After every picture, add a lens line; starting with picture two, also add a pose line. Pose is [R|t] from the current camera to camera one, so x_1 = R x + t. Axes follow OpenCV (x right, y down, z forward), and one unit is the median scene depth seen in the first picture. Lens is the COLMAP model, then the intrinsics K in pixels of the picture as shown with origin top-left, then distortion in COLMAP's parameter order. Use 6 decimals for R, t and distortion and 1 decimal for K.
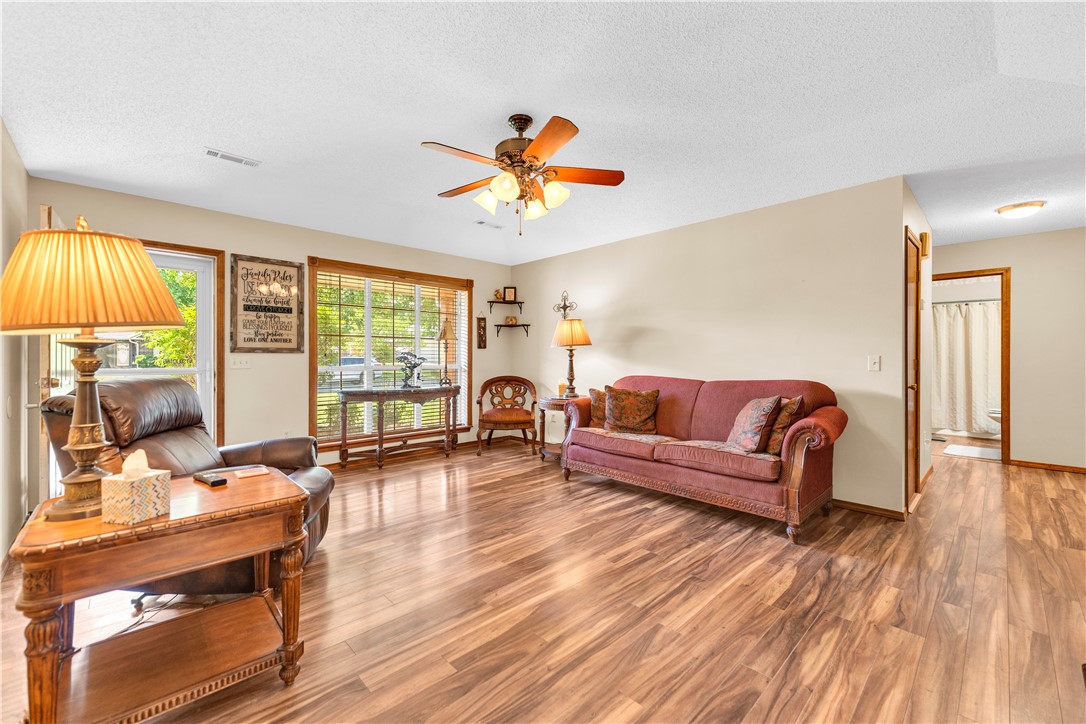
lens RADIAL K [[445.5, 0, 537.4], [0, 445.5, 359.7], [0, 0, 1]] dist [0.002073, 0.000826]
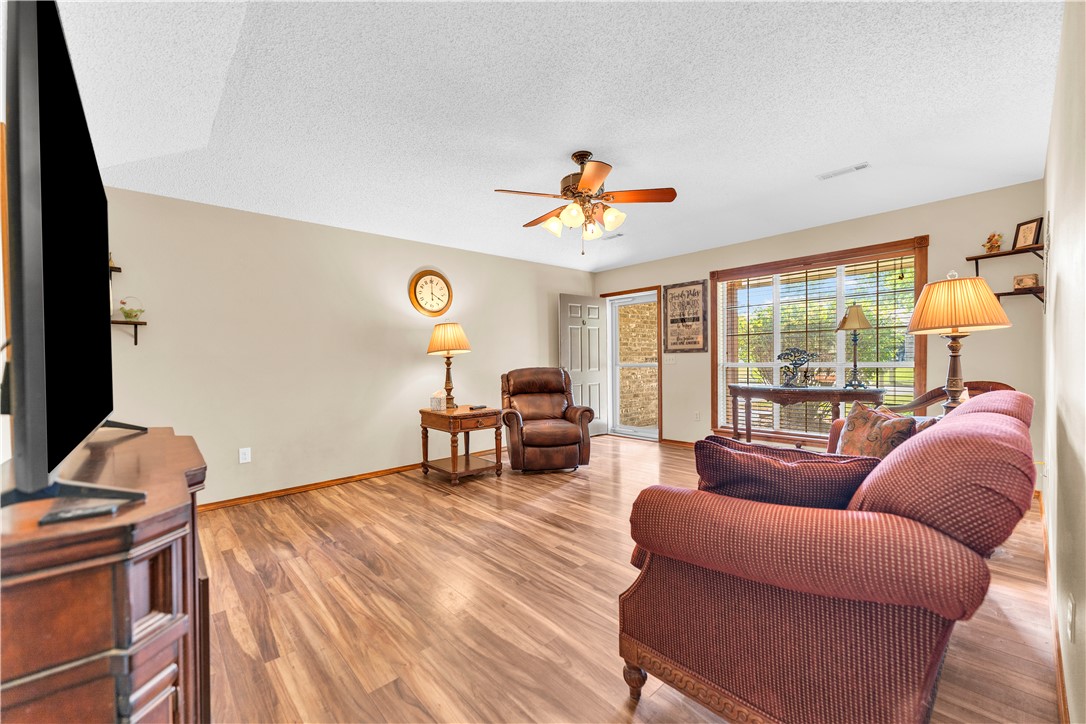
lens RADIAL K [[445.5, 0, 537.4], [0, 445.5, 359.7], [0, 0, 1]] dist [0.002073, 0.000826]
pose [[-0.045038, 0.001255, -0.998984, 0.797703], [0.012074, 0.999927, 0.000712, -0.000428], [0.998912, -0.012030, -0.045050, 0.643702]]
